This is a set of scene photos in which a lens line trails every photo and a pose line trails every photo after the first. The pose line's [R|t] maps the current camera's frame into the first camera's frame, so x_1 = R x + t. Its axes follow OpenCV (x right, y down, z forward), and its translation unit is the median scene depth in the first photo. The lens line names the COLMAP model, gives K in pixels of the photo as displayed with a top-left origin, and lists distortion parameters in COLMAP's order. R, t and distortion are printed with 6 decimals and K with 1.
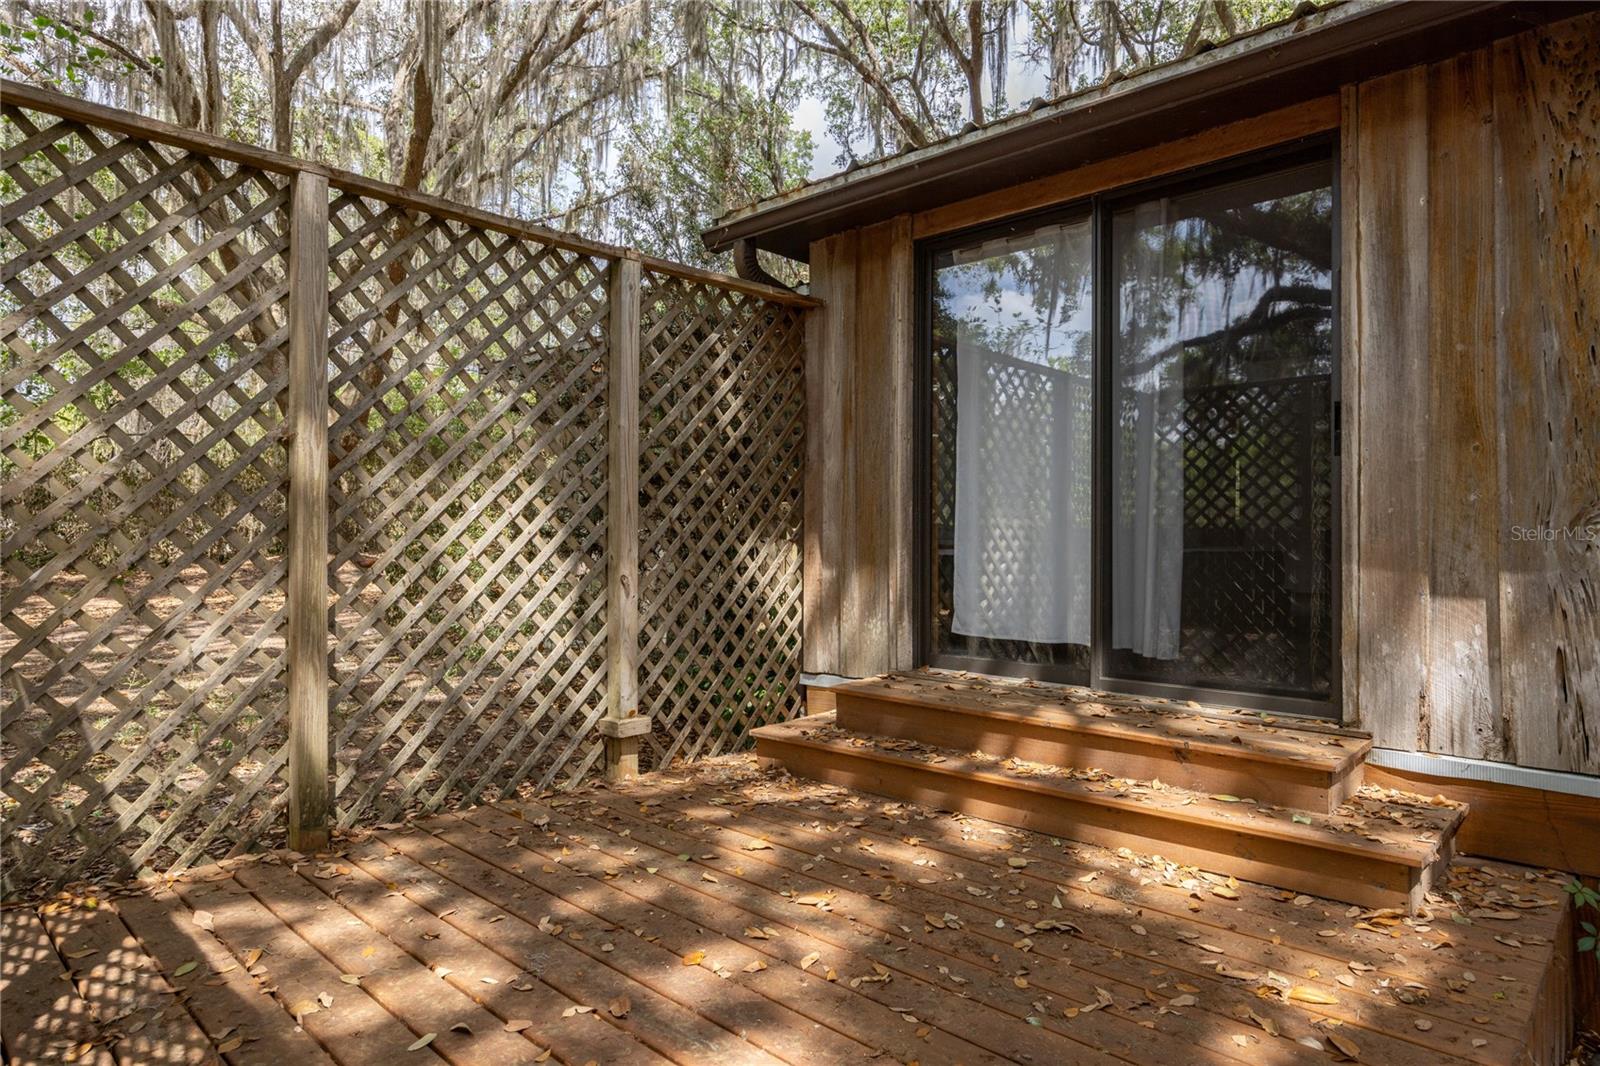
lens RADIAL K [[955.1, 0, 802.4], [0, 955.1, 532.2], [0, 0, 1]] dist [-0.012446, -0.001254]
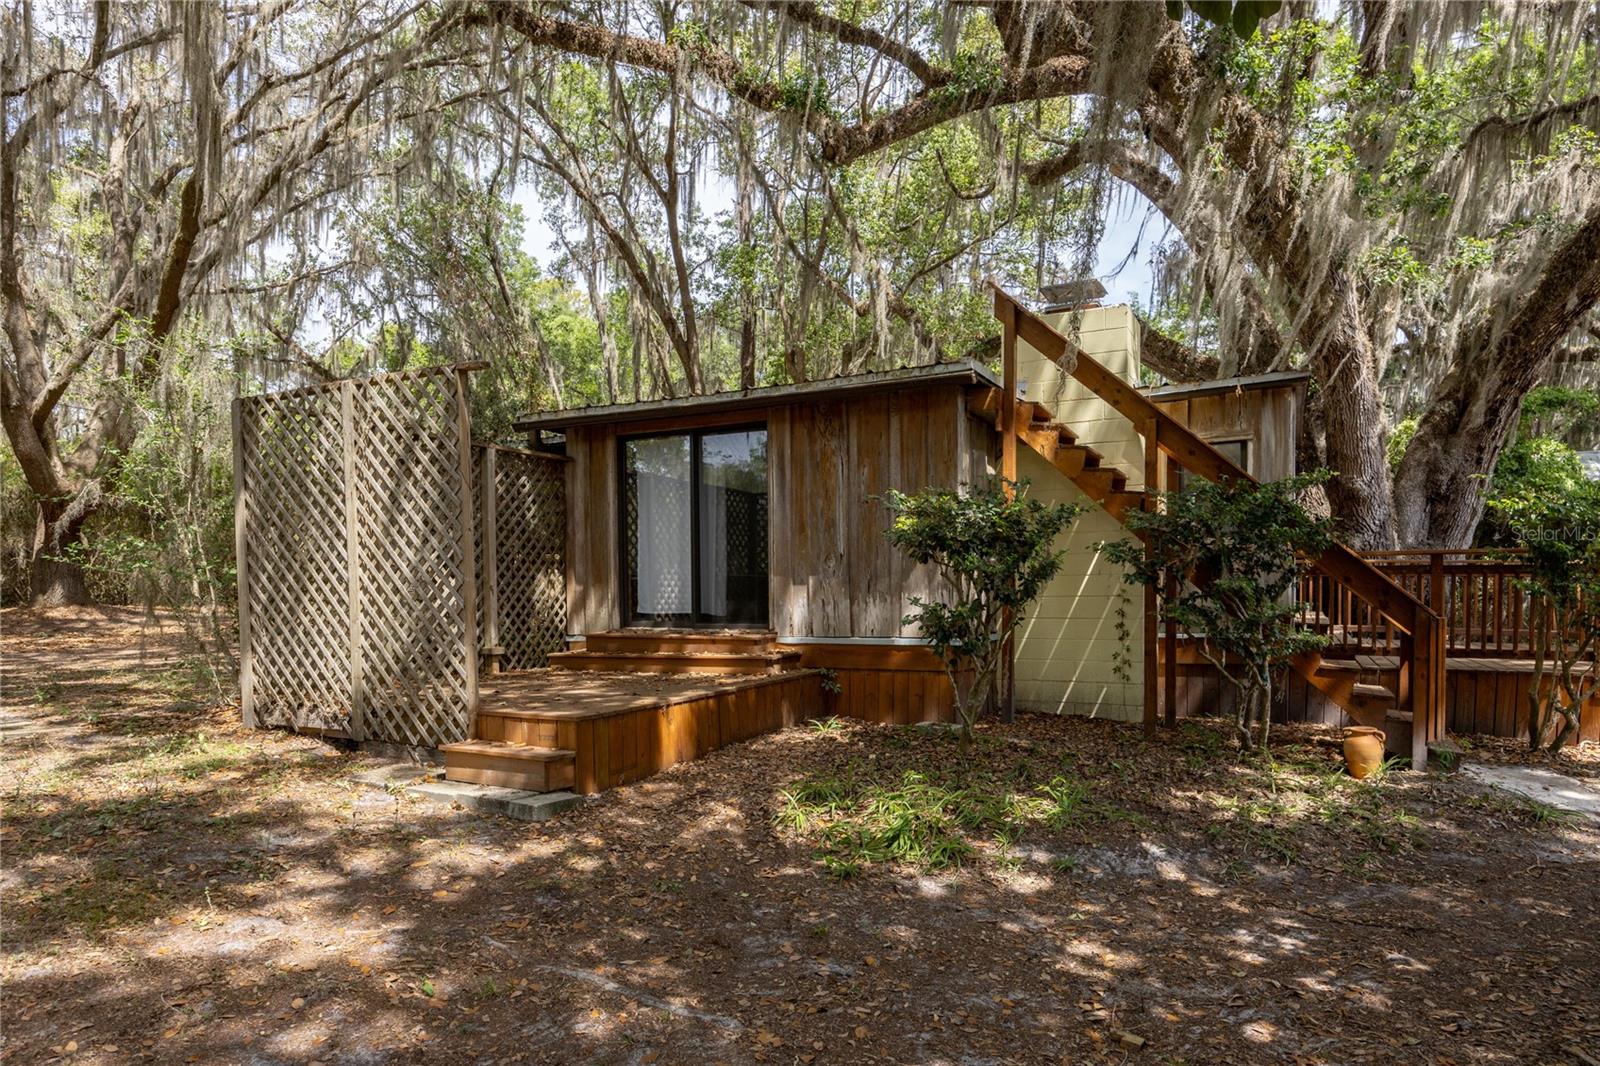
lens RADIAL K [[955.1, 0, 814.7], [0, 955.1, 610.7], [0, 0, 1]] dist [-0.012446, -0.001254]
pose [[0.952996, -0.020095, 0.302317, -0.113642], [0.012362, 0.999546, 0.027471, 0.041621], [-0.302731, -0.022443, 0.952812, -1.156408]]
